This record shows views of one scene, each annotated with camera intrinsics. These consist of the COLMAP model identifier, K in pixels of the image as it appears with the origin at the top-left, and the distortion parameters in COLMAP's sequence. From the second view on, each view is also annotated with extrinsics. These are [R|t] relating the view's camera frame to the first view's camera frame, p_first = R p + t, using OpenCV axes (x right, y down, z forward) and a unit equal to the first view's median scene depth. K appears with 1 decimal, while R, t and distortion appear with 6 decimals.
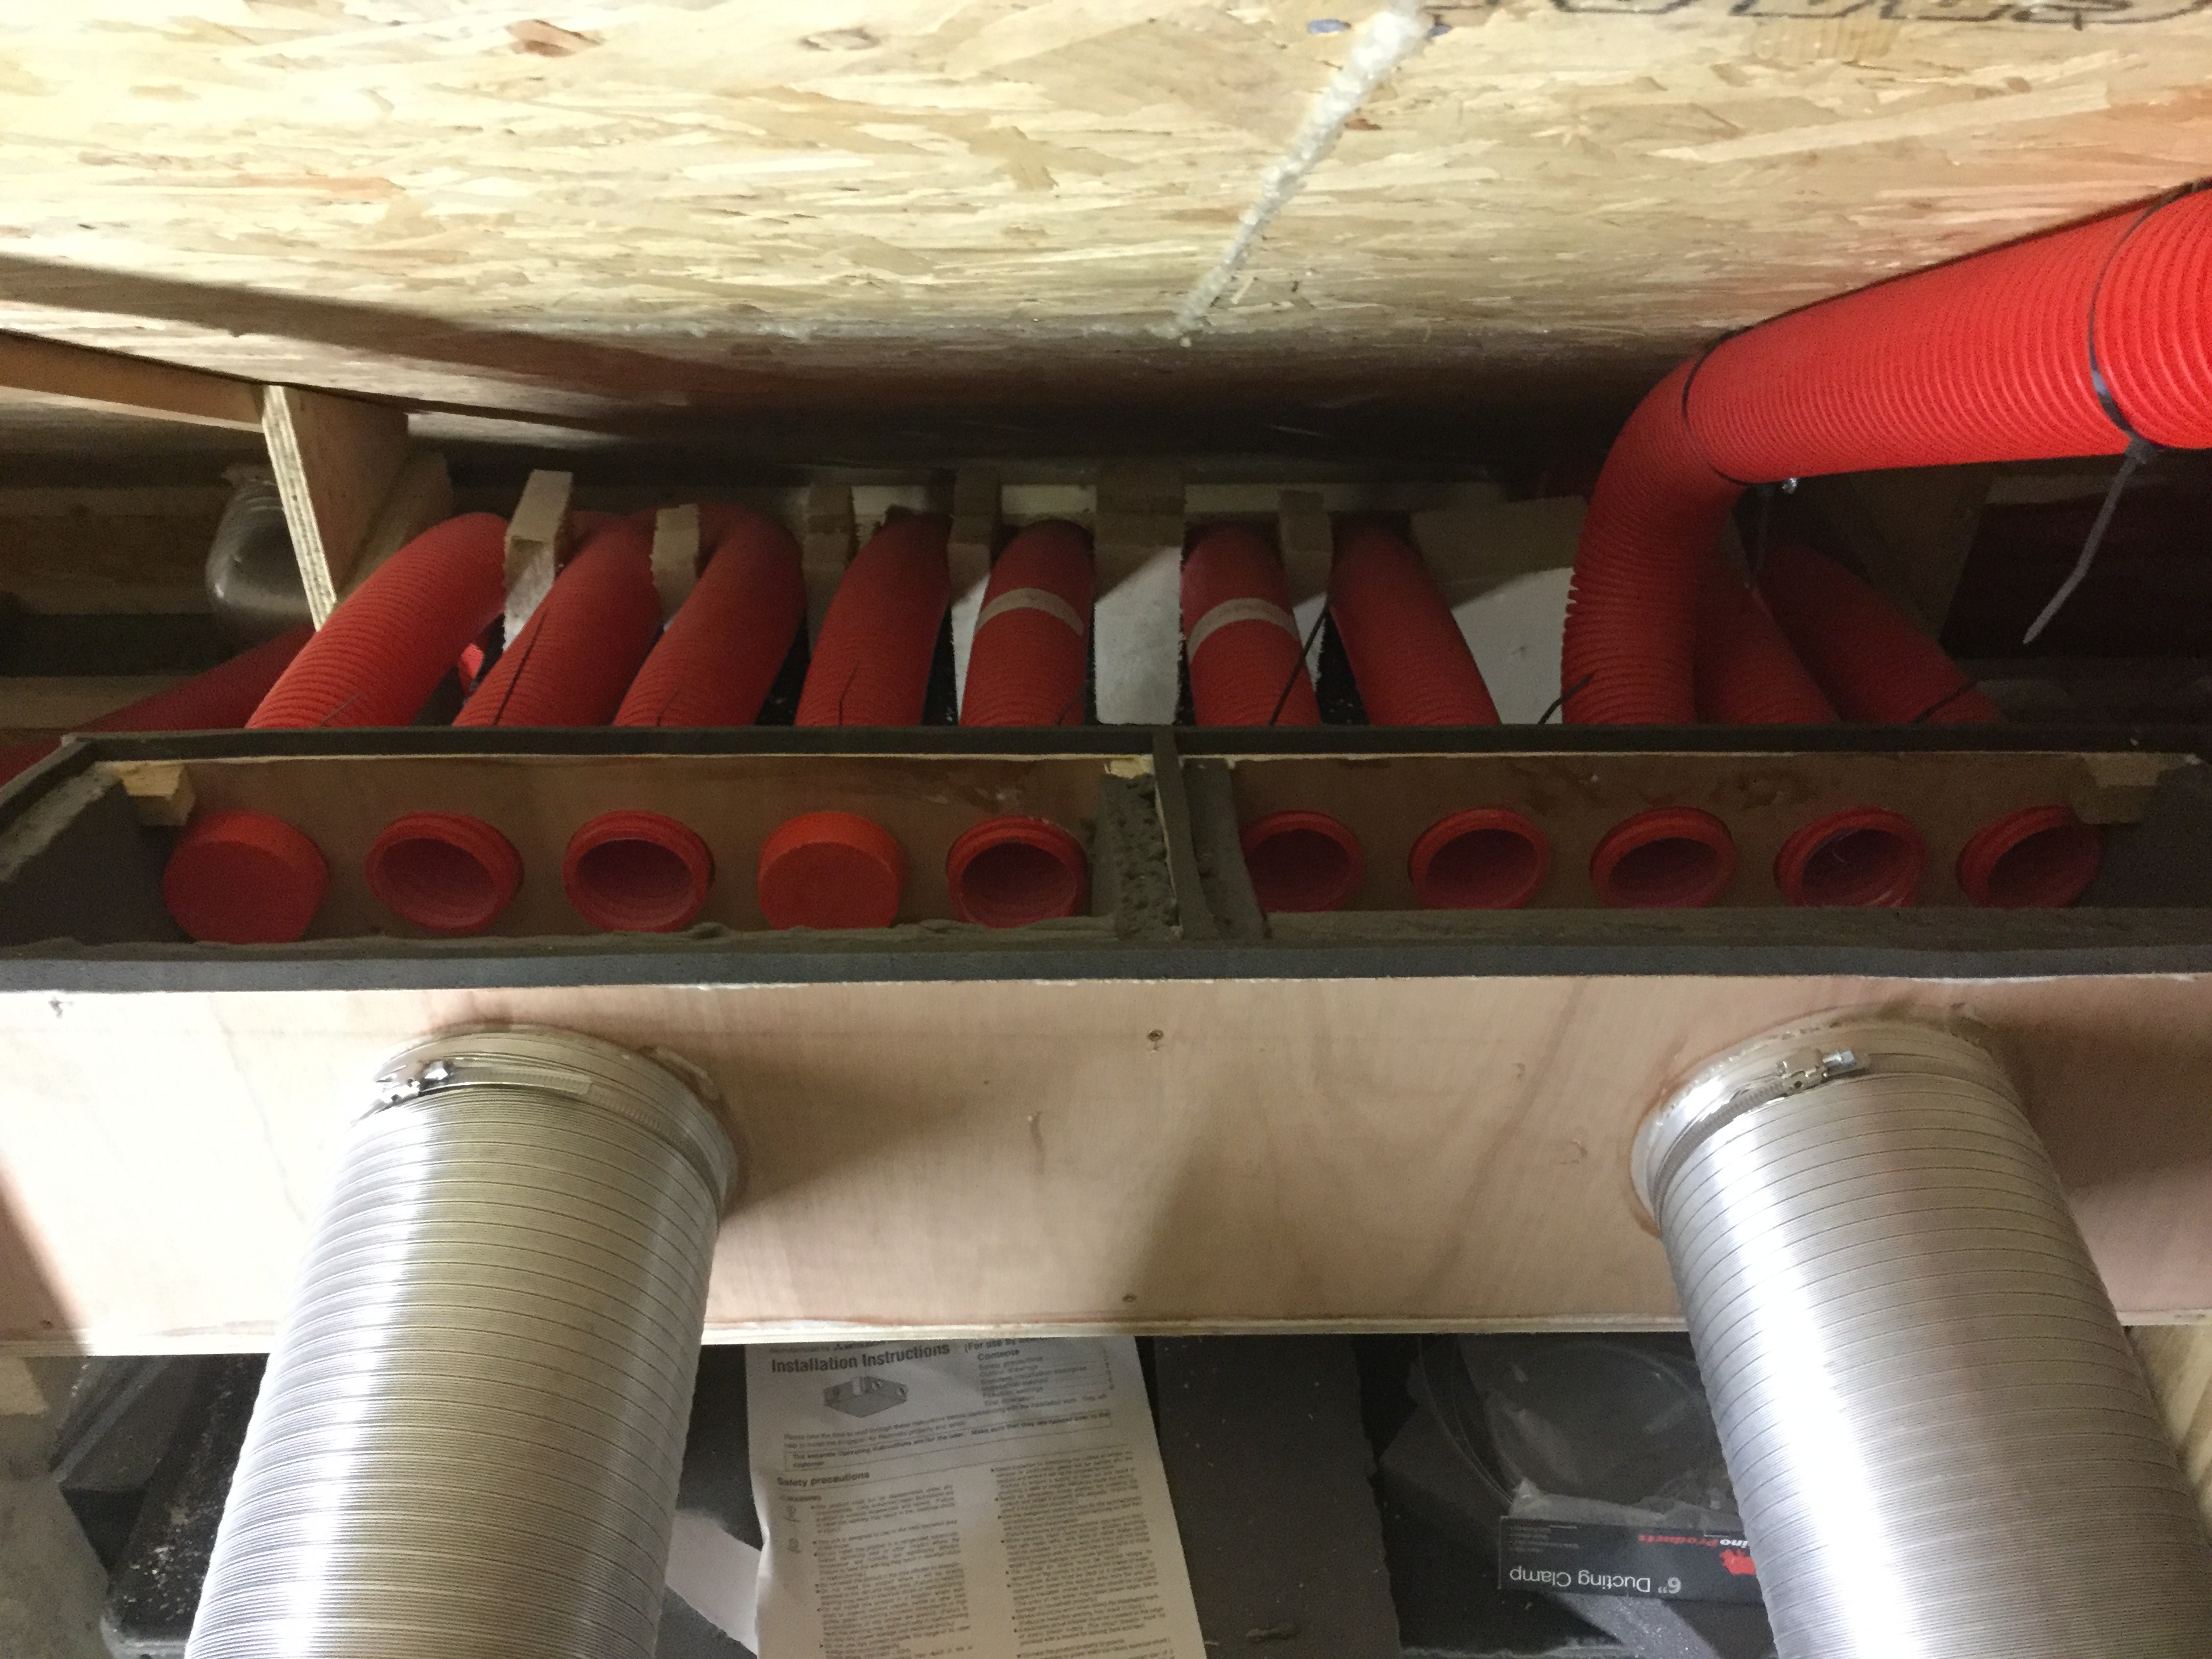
lens RADIAL K [[1988.2, 0, 1148.2], [0, 1988.2, 786.4], [0, 0, 1]] dist [0.133415, -0.259401]
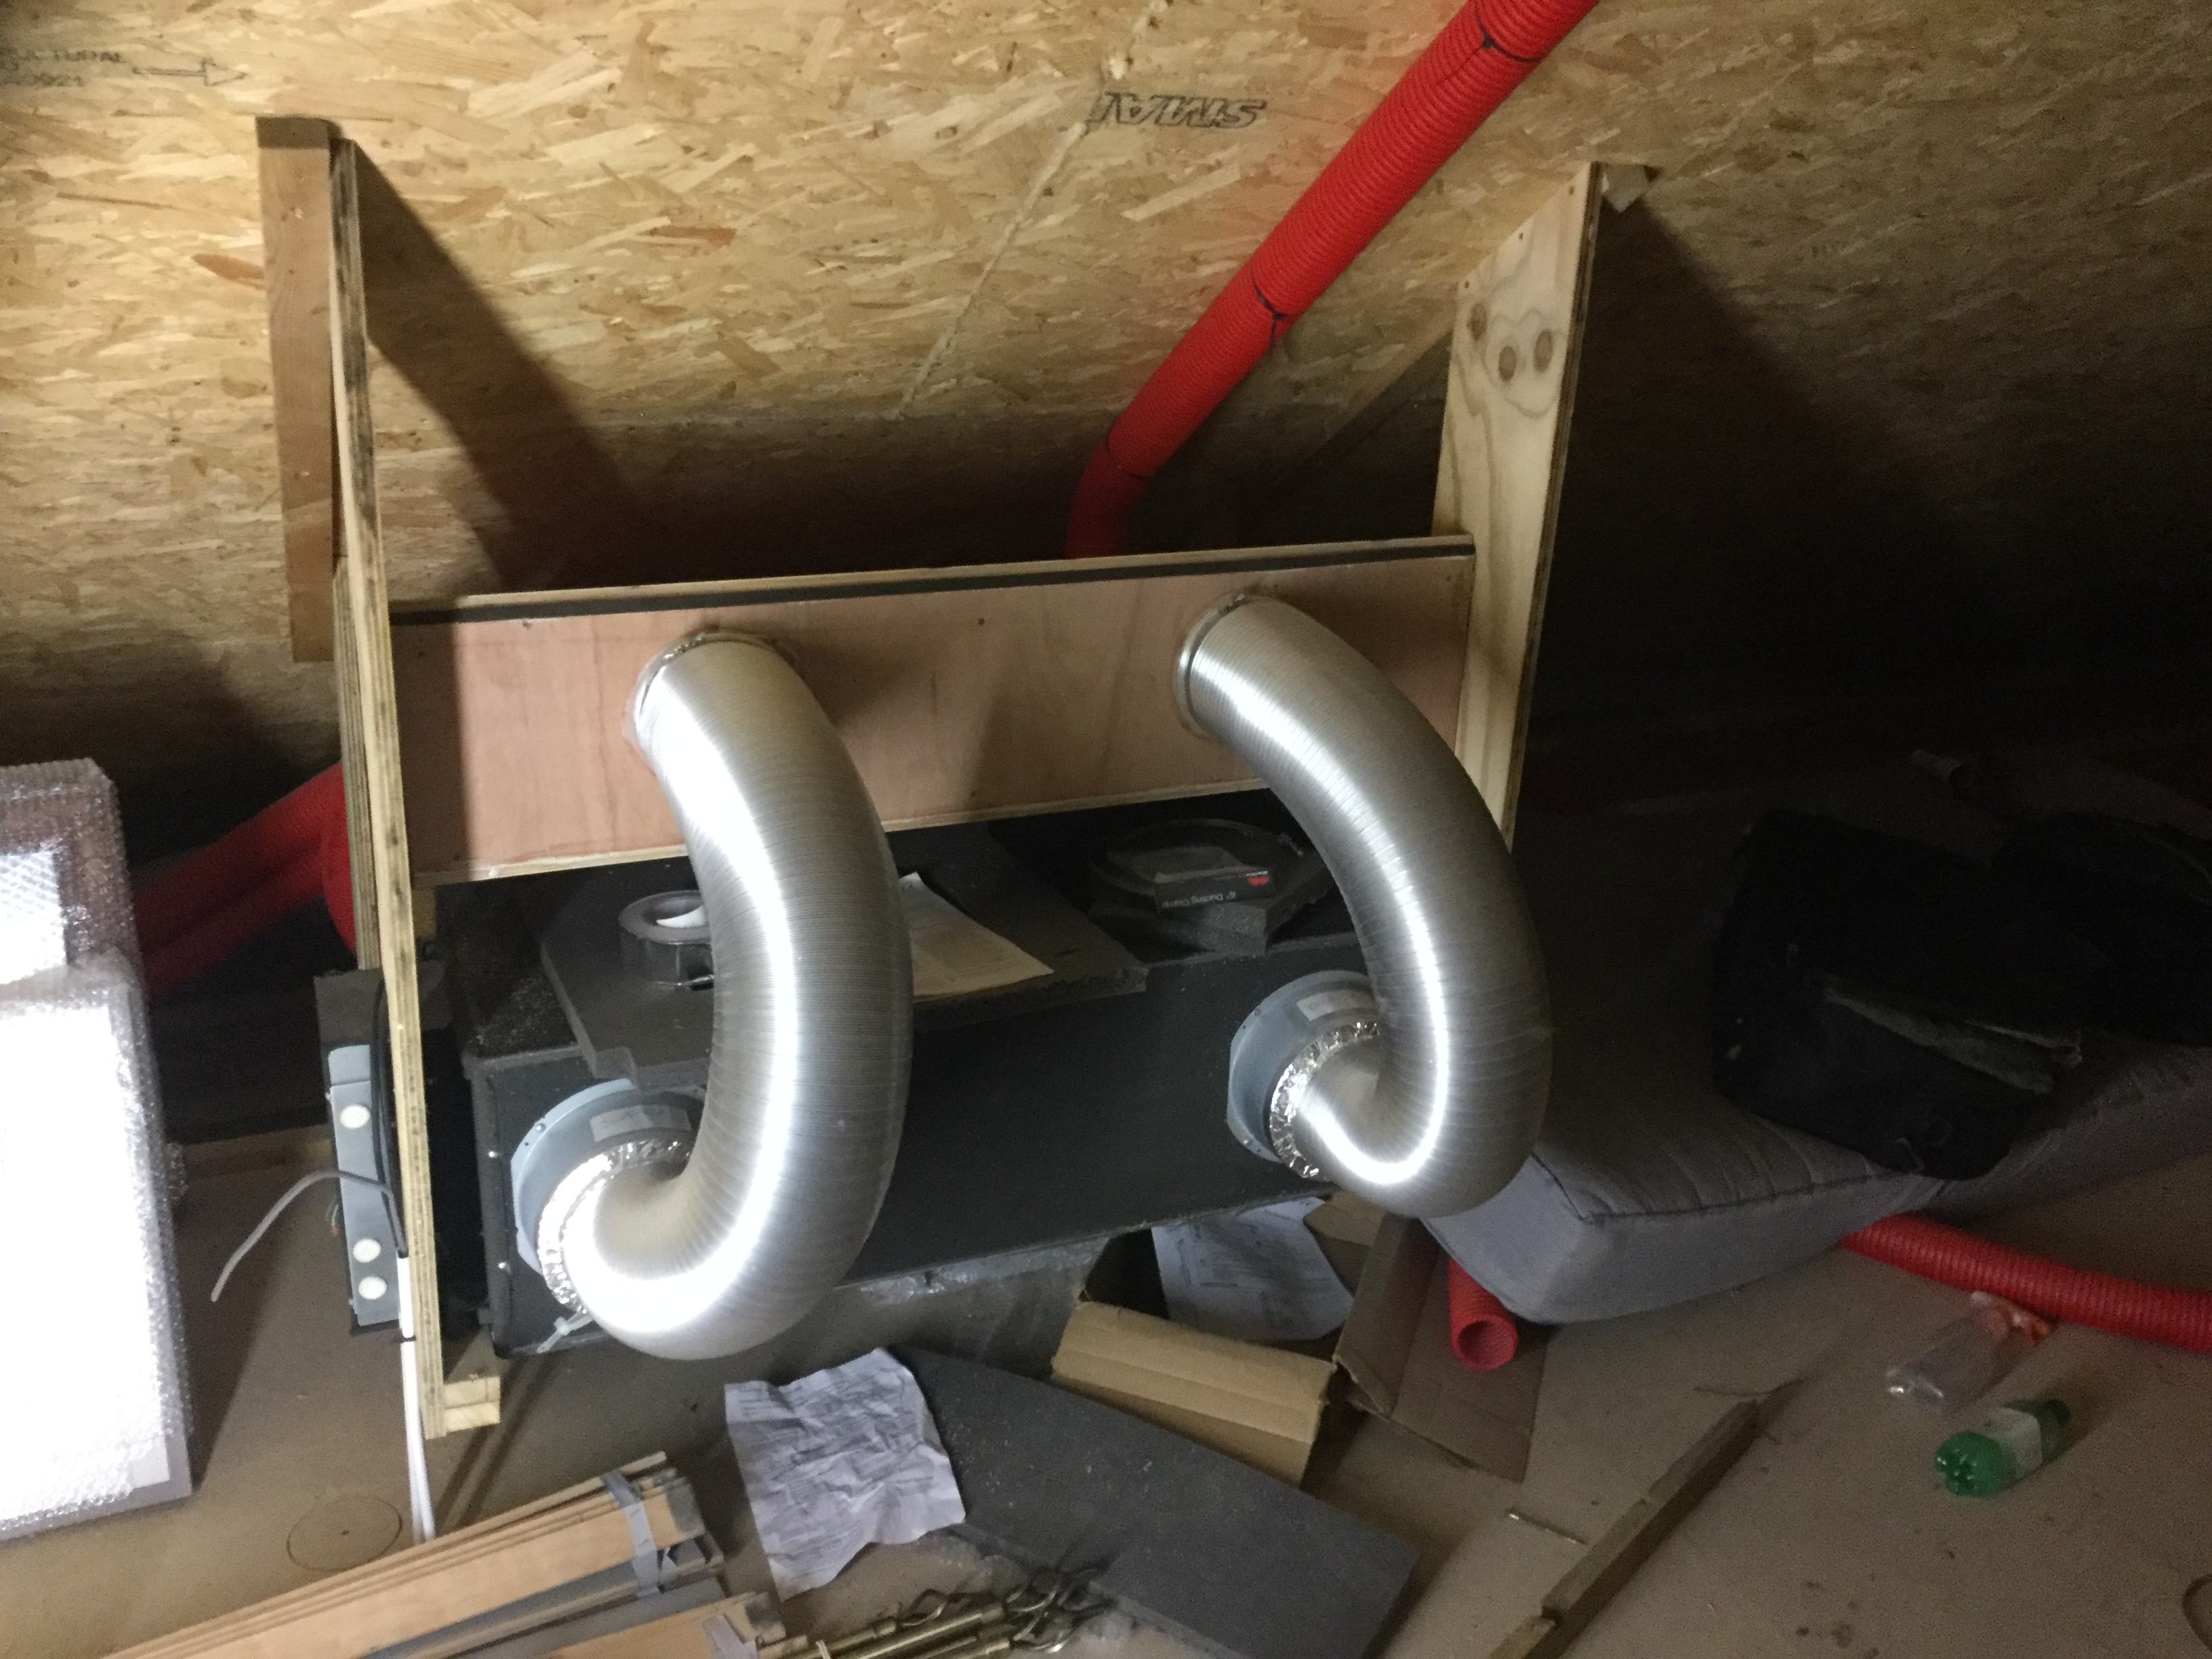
lens RADIAL K [[1988.2, 0, 1148.2], [0, 1988.2, 786.4], [0, 0, 1]] dist [0.133415, -0.259401]
pose [[0.921048, -0.118499, 0.370983, -0.911615], [0.241589, 0.920996, -0.305617, 1.369919], [-0.305458, 0.371113, 0.876910, -1.363609]]
